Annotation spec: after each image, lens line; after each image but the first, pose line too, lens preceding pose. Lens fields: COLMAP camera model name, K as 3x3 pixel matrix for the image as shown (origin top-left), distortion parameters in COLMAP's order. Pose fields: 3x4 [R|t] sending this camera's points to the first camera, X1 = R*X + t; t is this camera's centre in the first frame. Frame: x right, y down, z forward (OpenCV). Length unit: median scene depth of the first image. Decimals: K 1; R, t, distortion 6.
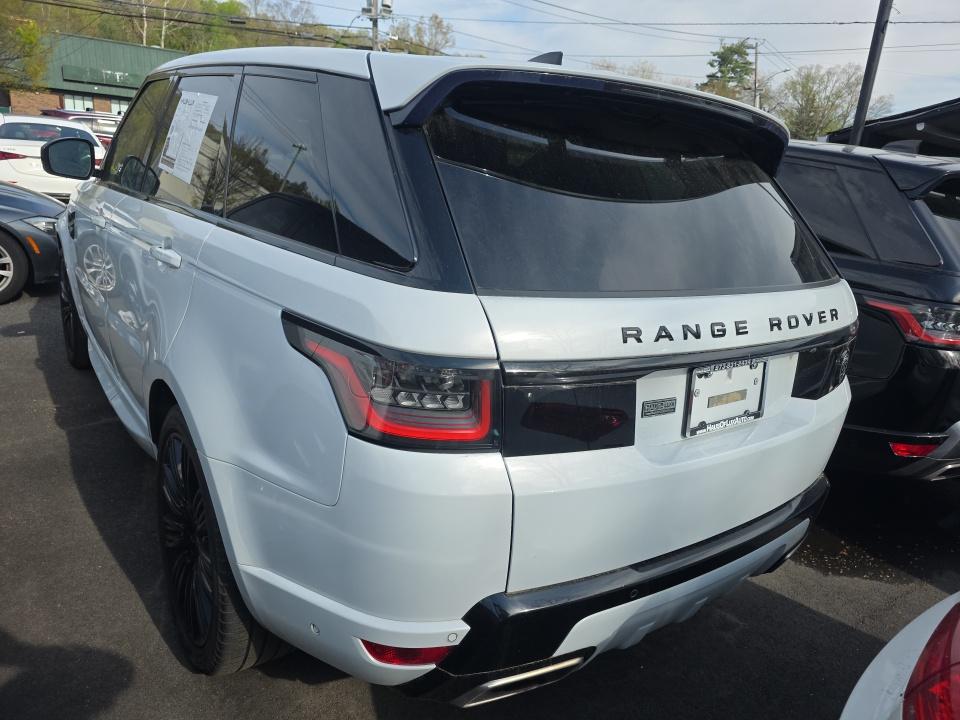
lens RADIAL K [[632.8, 0, 478.6], [0, 632.8, 361.7], [0, 0, 1]] dist [0.077502, -0.125224]
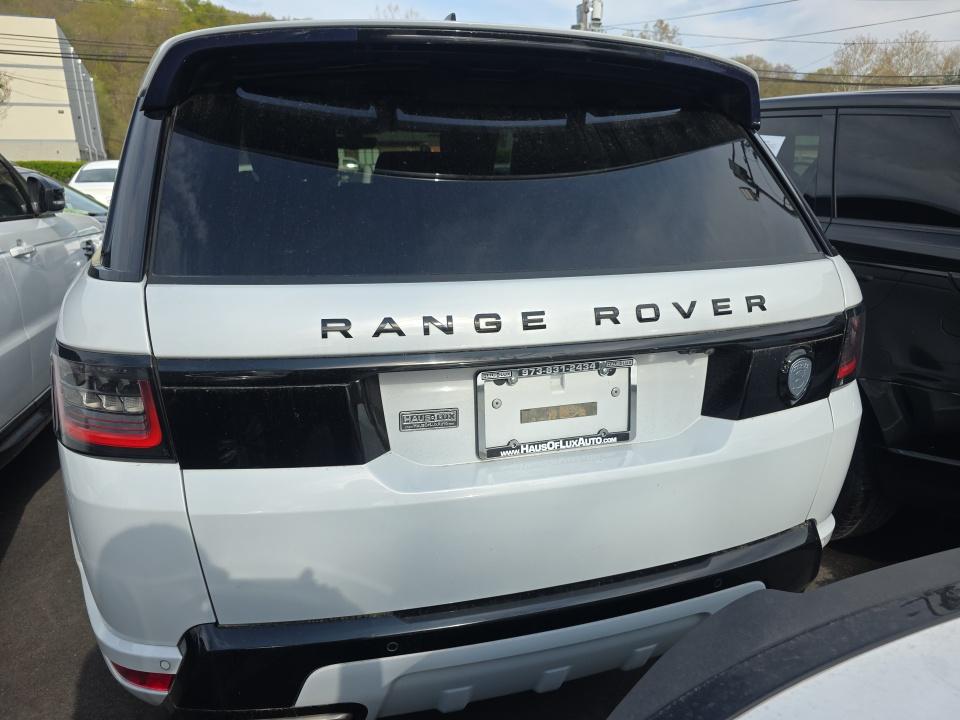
lens RADIAL K [[632.8, 0, 478.6], [0, 632.8, 361.7], [0, 0, 1]] dist [0.077502, -0.125224]
pose [[0.942989, 0.005855, -0.332773, 0.596829], [-0.012948, 0.999734, -0.019101, 0.012080], [0.332573, 0.022321, 0.942813, 0.252478]]
